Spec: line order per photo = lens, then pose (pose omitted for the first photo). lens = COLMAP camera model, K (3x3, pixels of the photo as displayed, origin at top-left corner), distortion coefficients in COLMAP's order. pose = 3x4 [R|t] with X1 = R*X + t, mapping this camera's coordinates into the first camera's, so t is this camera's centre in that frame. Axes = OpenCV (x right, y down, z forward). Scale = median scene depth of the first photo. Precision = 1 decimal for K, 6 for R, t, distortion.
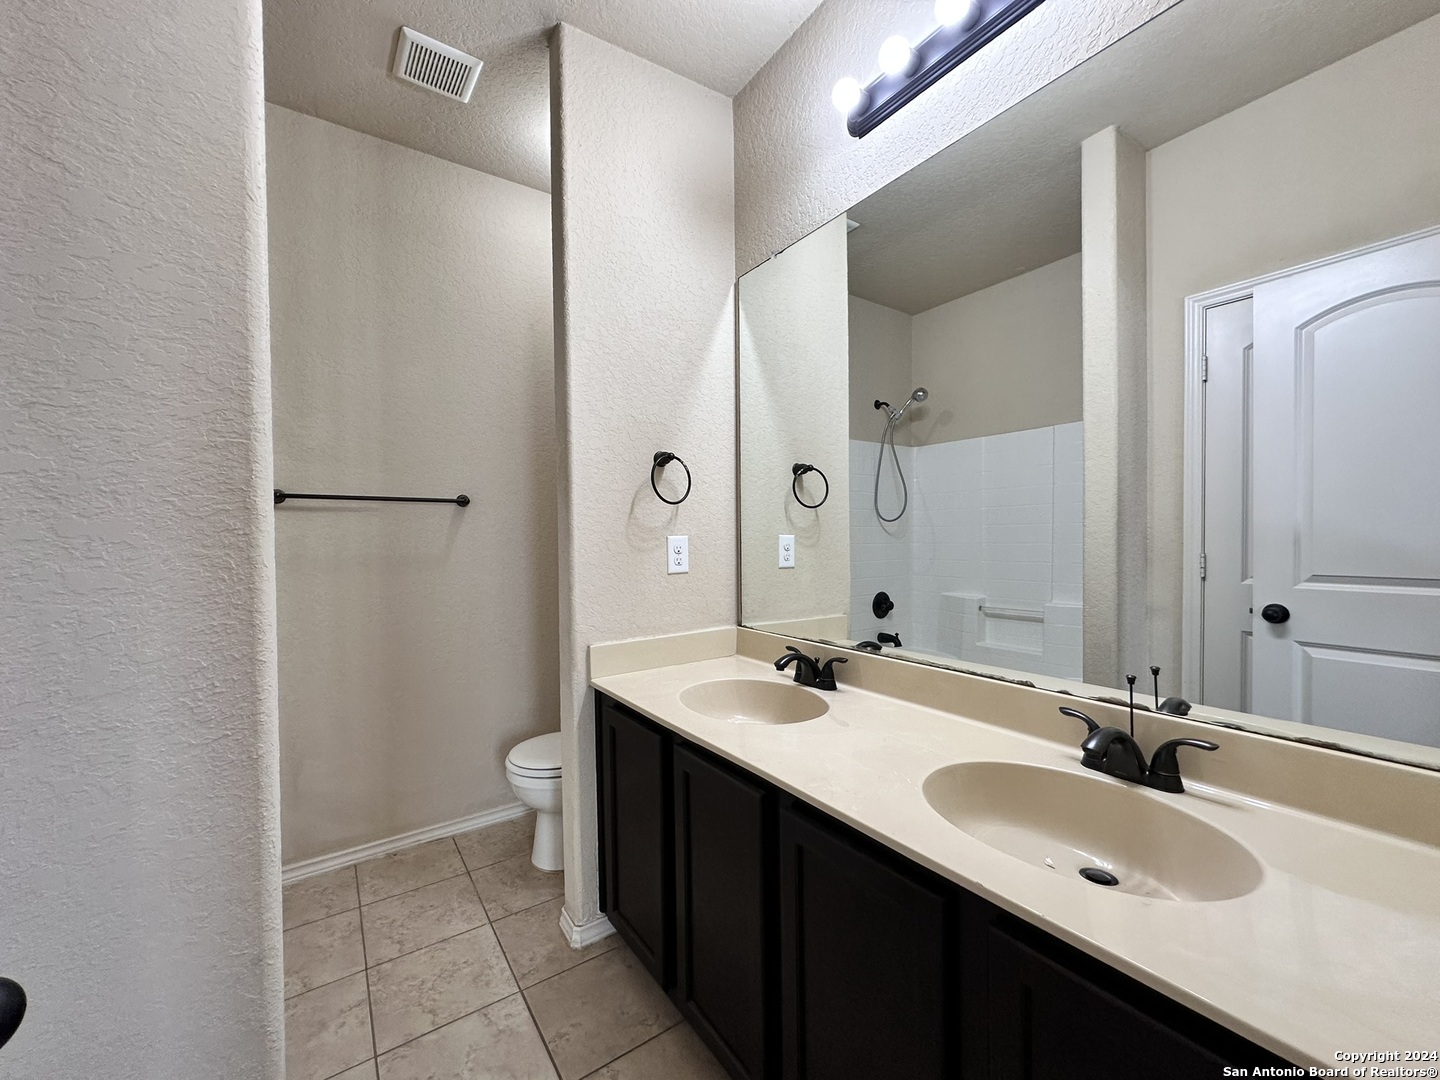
lens RADIAL K [[576.8, 0, 719.3], [0, 576.8, 540.0], [0, 0, 1]] dist [-0.002420, 0.000117]
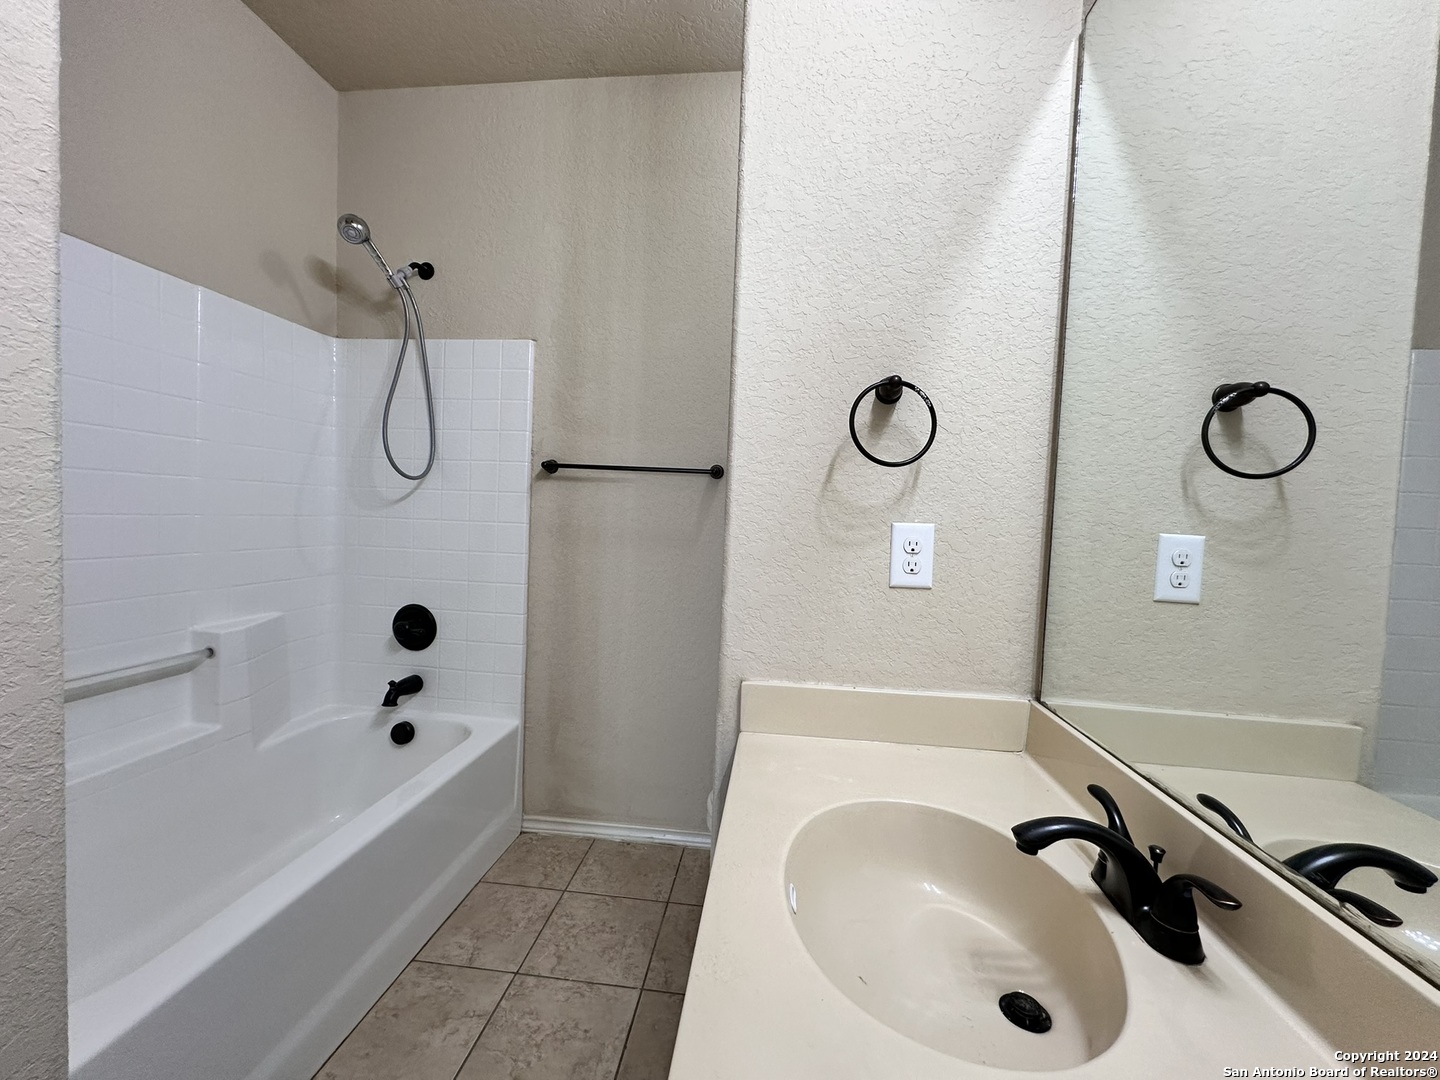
lens RADIAL K [[576.8, 0, 719.7], [0, 576.8, 540.4], [0, 0, 1]] dist [-0.002420, 0.000117]
pose [[0.754115, 0.069958, -0.653006, 0.153652], [-0.054844, 0.997545, 0.043534, -0.004370], [0.654449, 0.002984, 0.756101, 0.419122]]
